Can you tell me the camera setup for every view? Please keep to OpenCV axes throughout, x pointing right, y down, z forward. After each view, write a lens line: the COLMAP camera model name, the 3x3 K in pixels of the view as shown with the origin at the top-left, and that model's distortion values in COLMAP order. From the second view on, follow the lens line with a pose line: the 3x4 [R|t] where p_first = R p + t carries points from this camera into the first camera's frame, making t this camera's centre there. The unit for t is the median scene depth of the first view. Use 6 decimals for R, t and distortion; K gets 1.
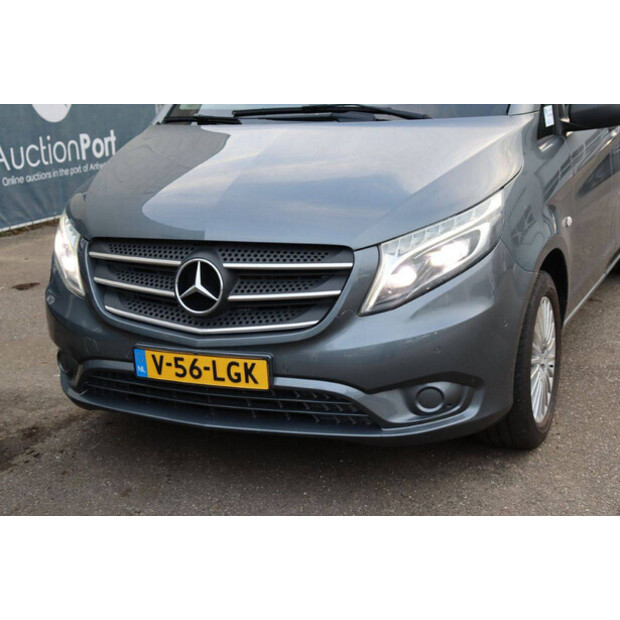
lens RADIAL K [[985.9, 0, 305.9], [0, 985.9, 307.6], [0, 0, 1]] dist [-0.005343, 0.000000]
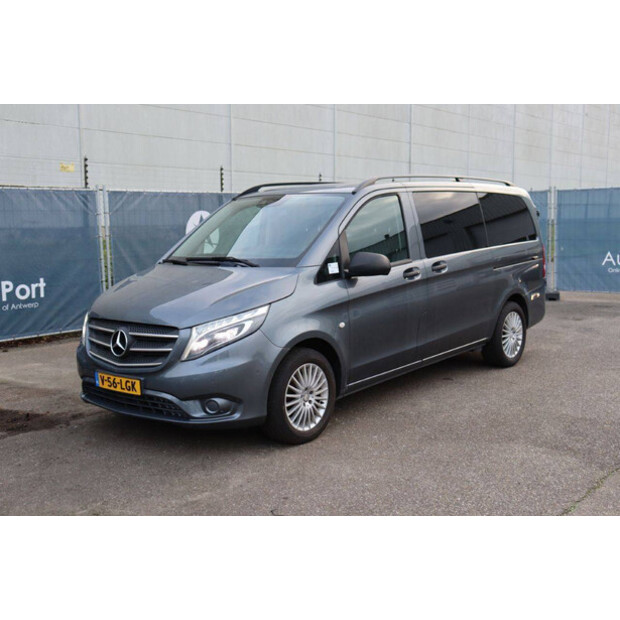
lens RADIAL K [[729.6, 0, 312.2], [0, 729.6, 310.6], [0, 0, 1]] dist [0.024840, 0.000000]
pose [[0.965645, 0.054340, -0.254119, 0.673661], [-0.081386, 0.991936, -0.097155, 0.027224], [0.246791, 0.114499, 0.962281, -0.387036]]
